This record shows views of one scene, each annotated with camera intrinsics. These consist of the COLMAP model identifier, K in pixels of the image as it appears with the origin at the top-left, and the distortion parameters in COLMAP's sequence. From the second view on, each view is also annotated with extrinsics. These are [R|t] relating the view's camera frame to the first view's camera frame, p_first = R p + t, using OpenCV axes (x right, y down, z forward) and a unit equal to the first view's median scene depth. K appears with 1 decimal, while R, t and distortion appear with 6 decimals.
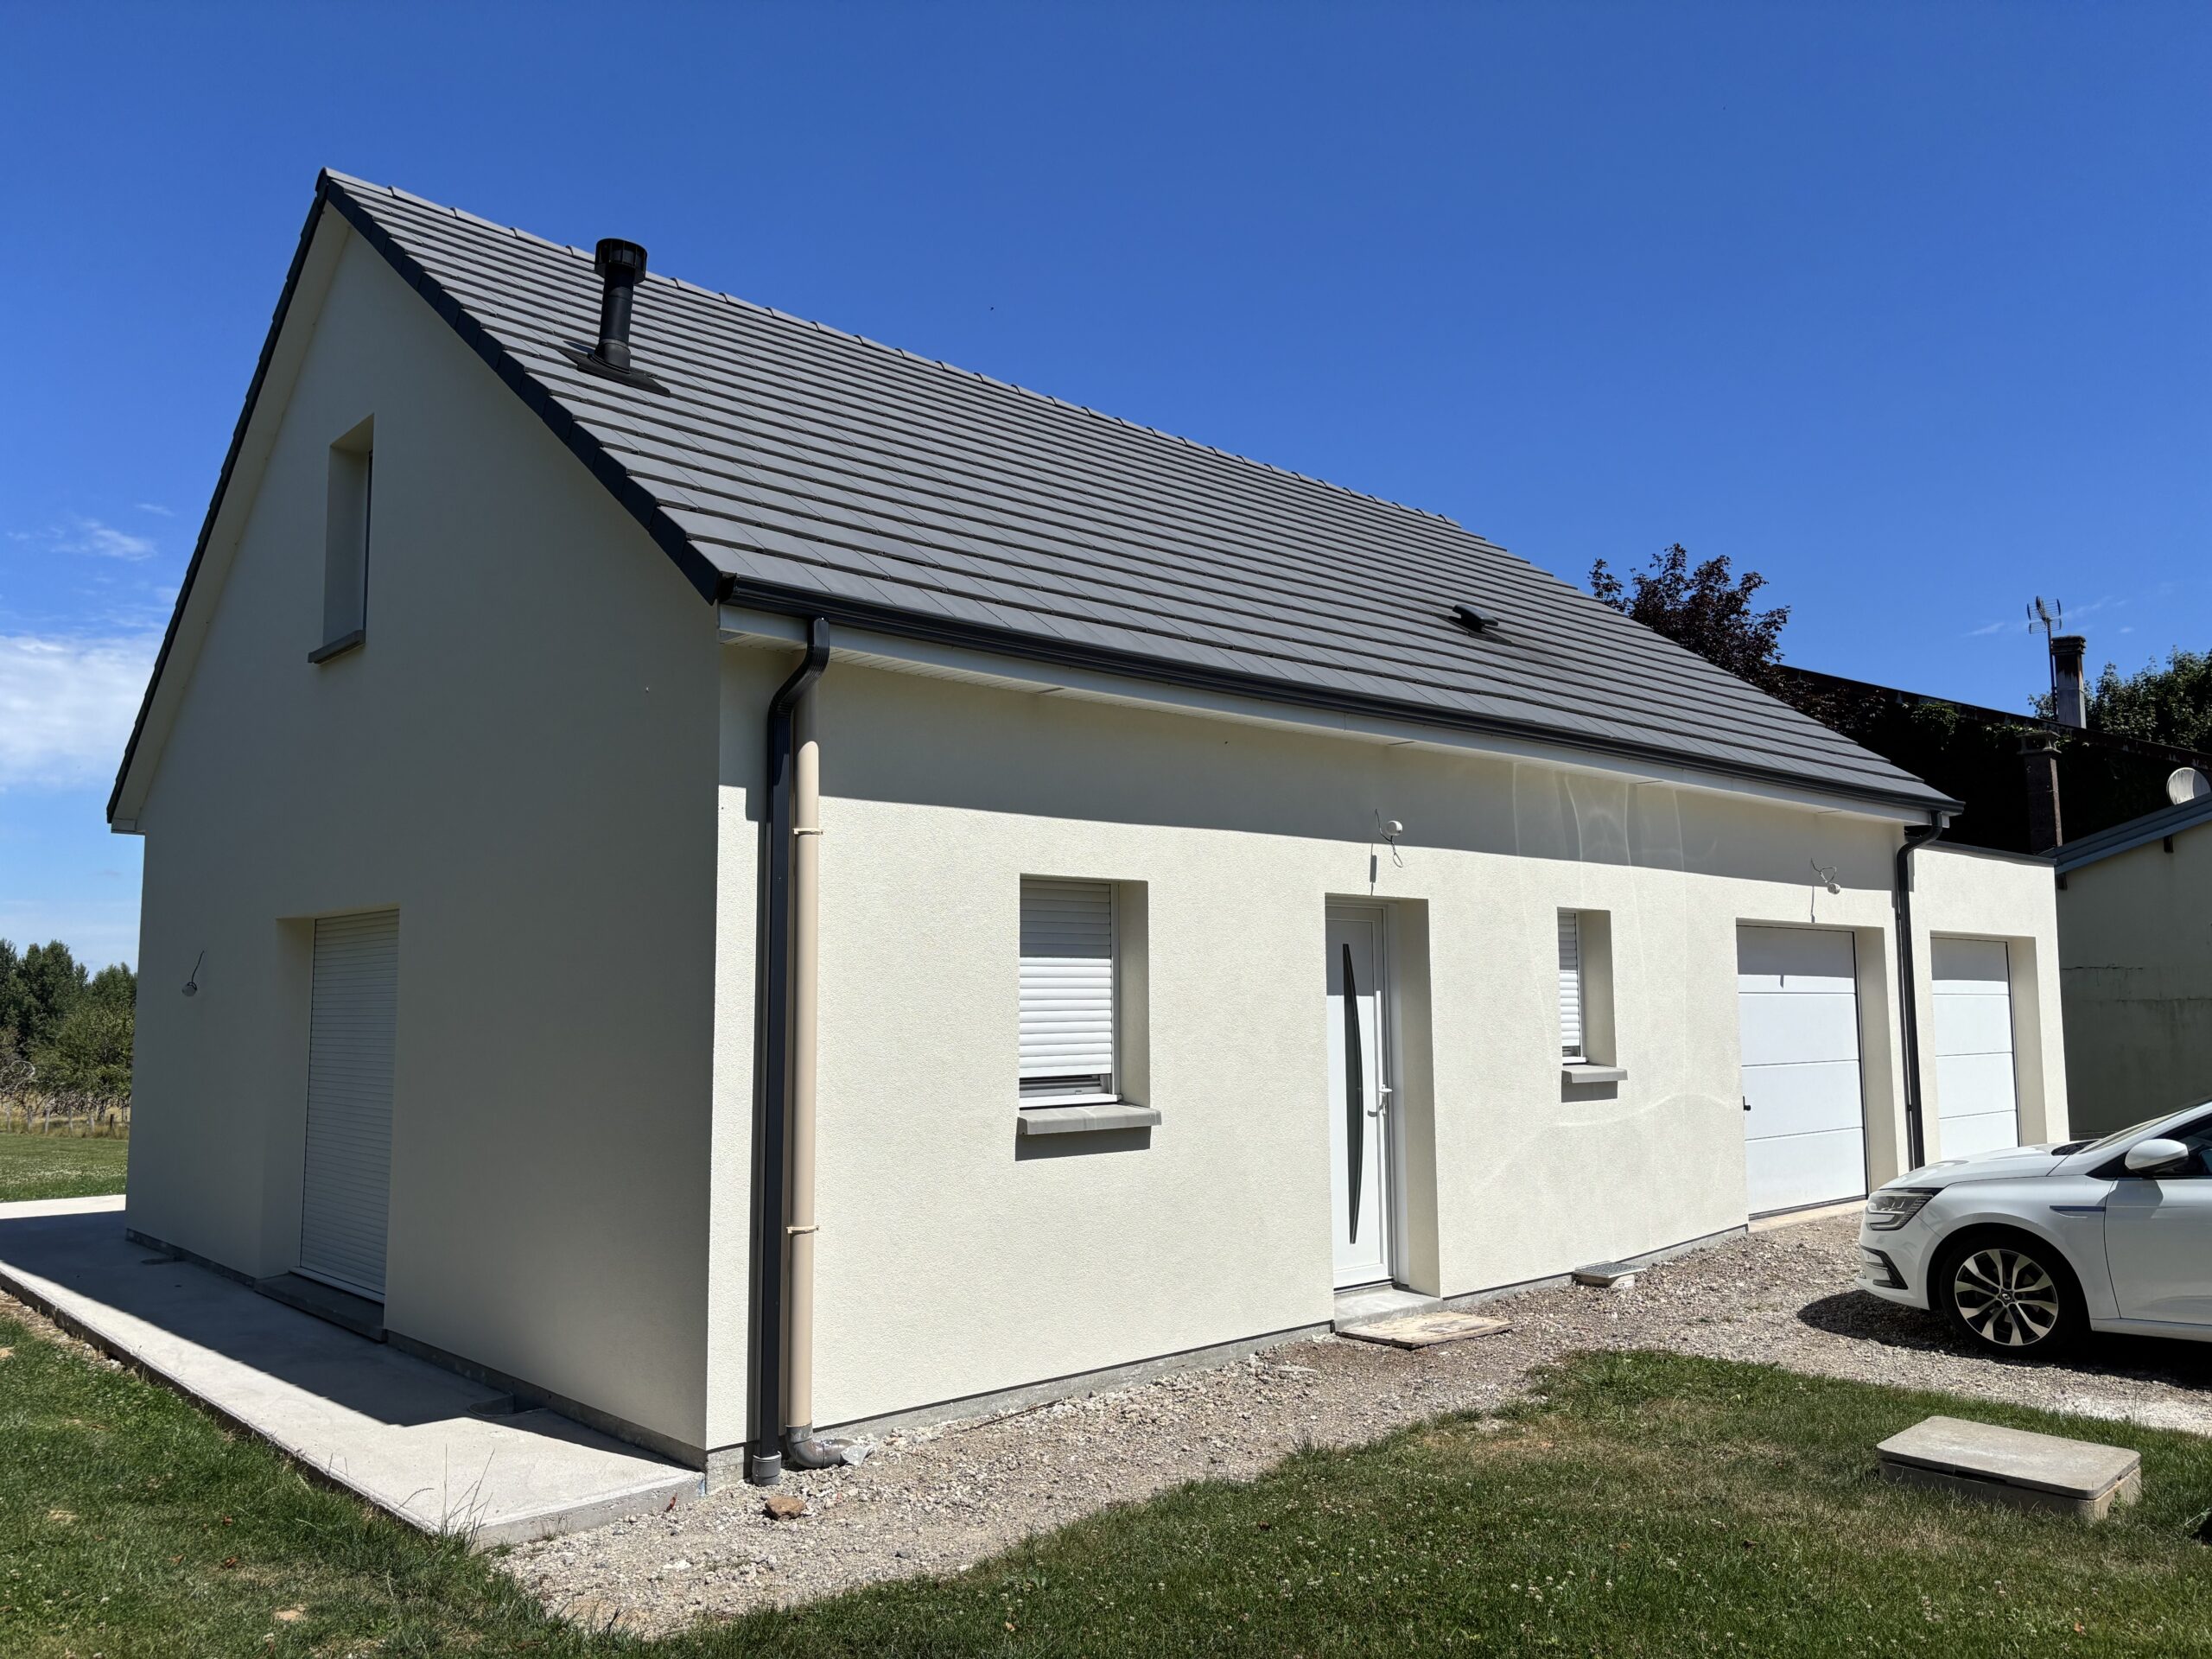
lens RADIAL K [[1655.4, 0, 1102.7], [0, 1655.4, 838.0], [0, 0, 1]] dist [0.025660, -0.021937]
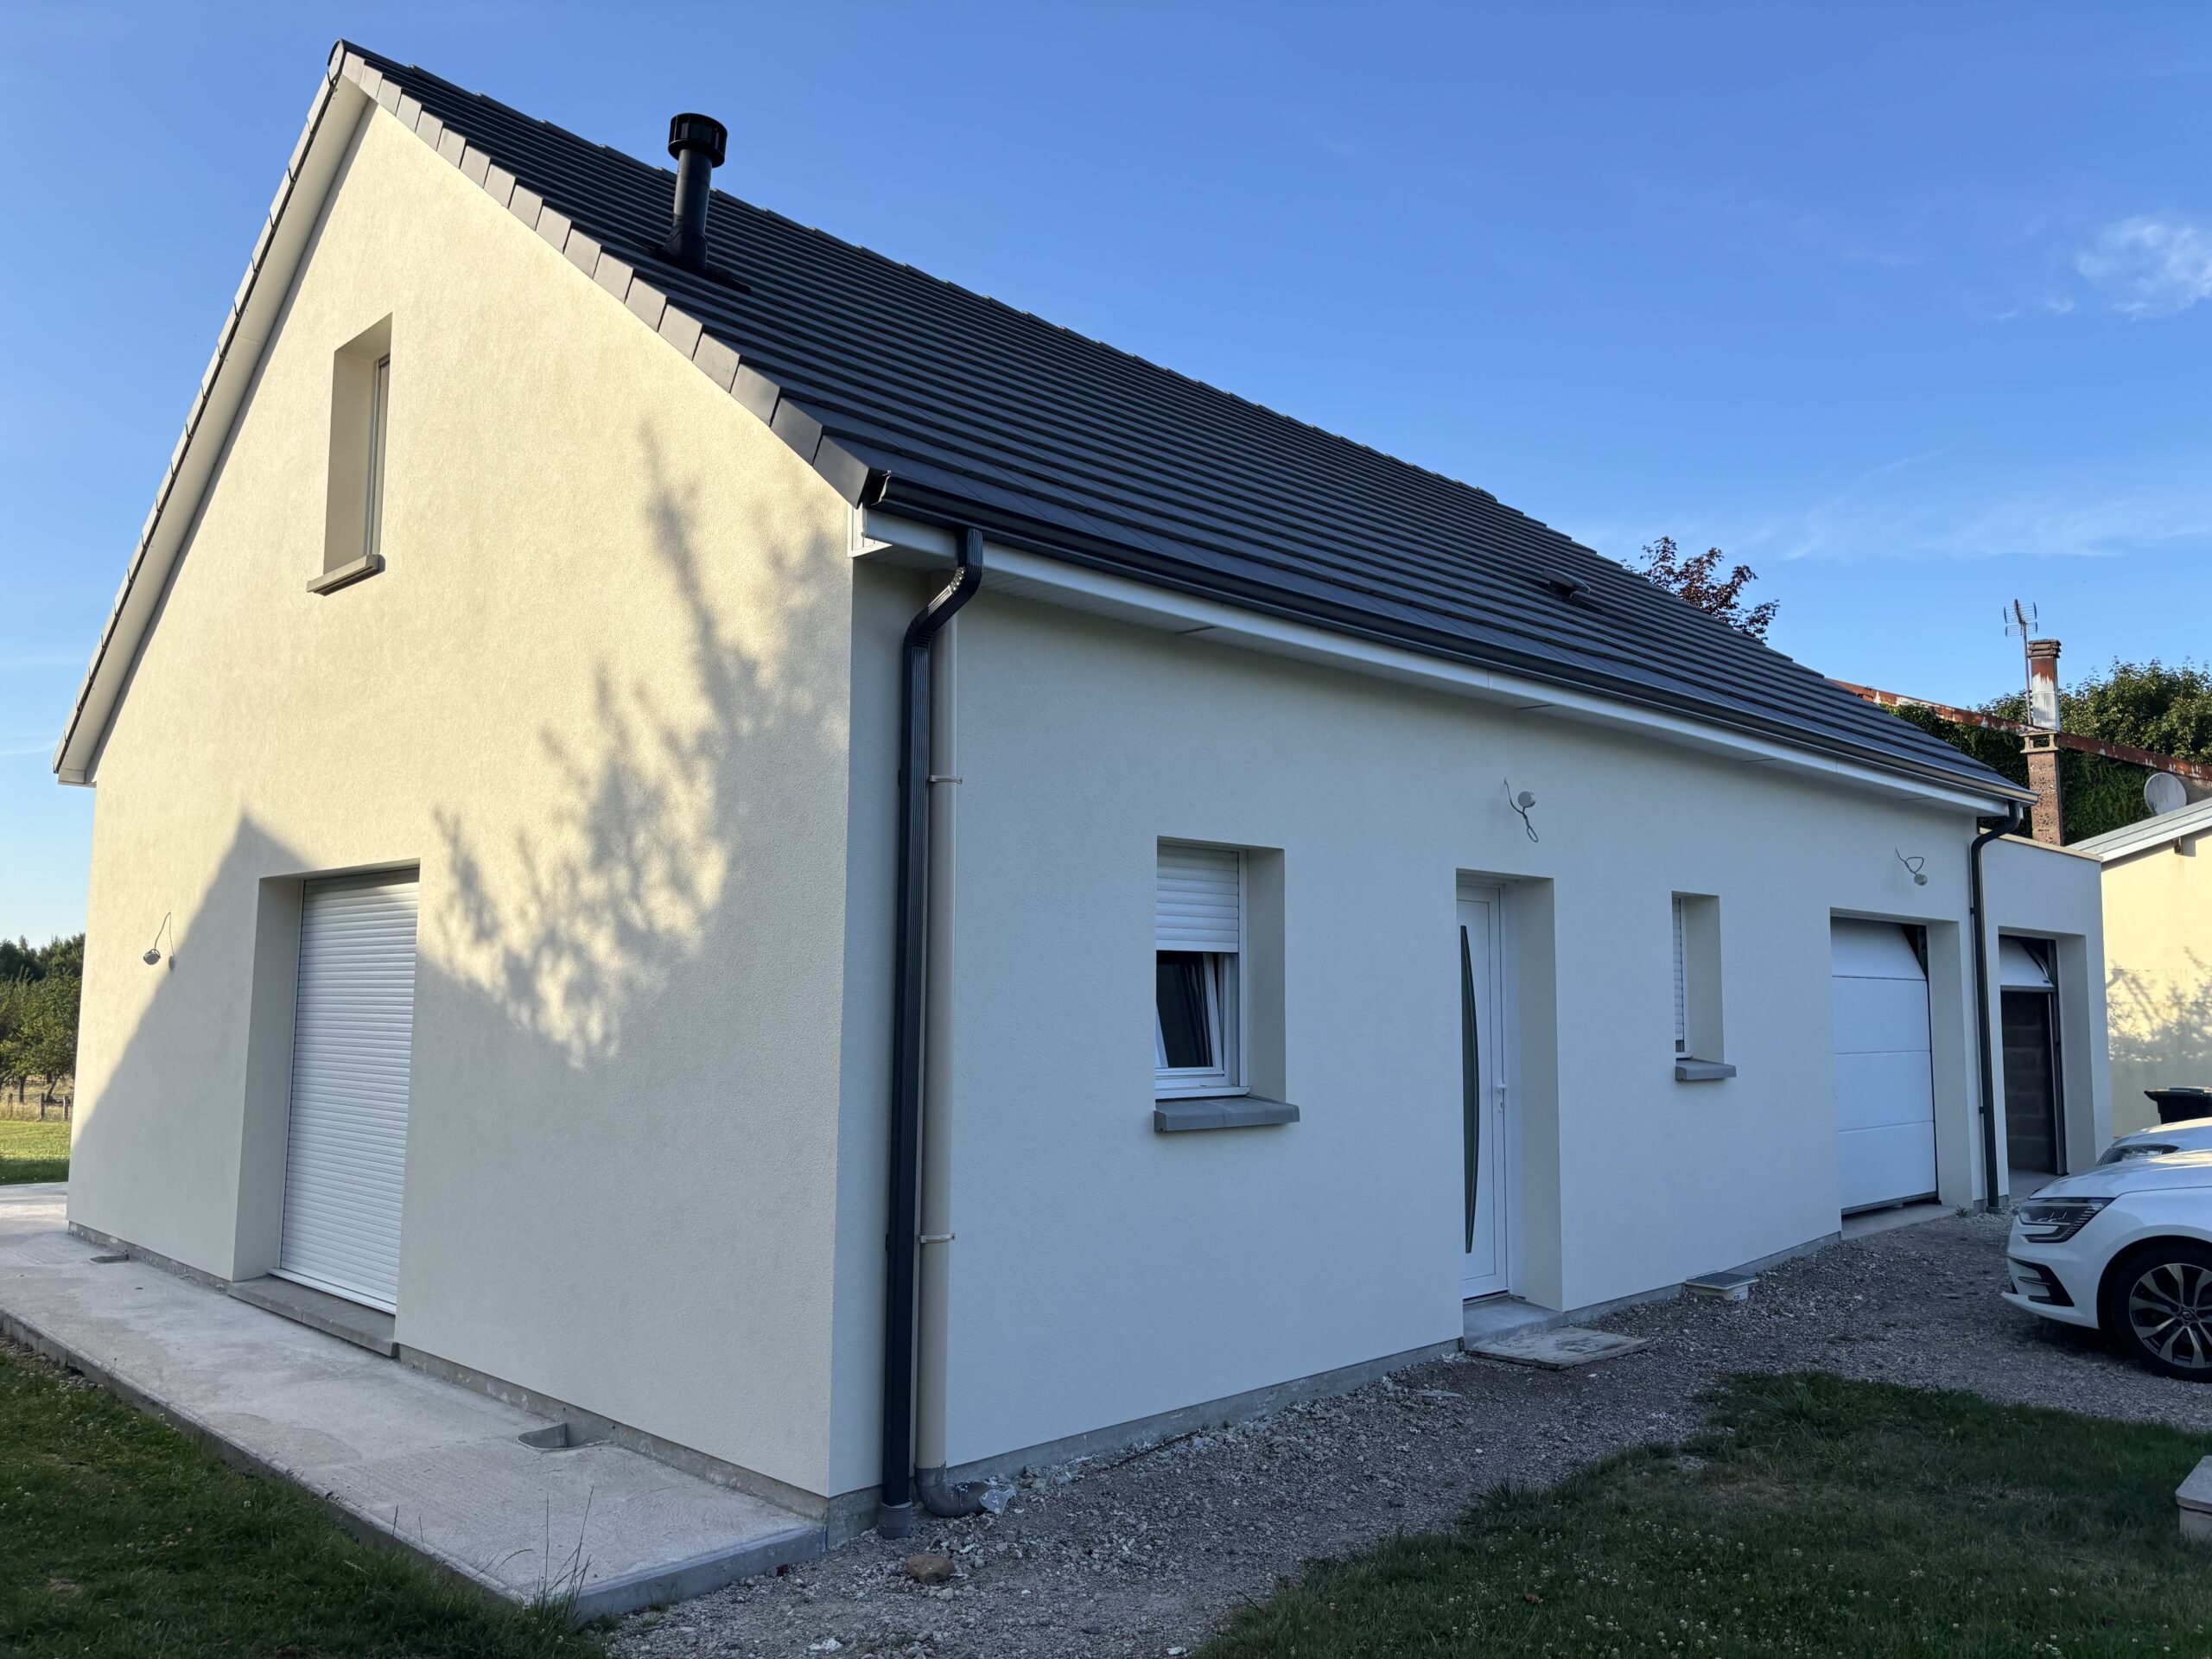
lens RADIAL K [[1655.4, 0, 1116.2], [0, 1655.4, 826.7], [0, 0, 1]] dist [0.025660, -0.021937]
pose [[0.998513, 0.019323, 0.050967, -0.109825], [-0.019240, 0.999813, -0.002118, 0.017612], [-0.050998, 0.001134, 0.998698, 0.108586]]
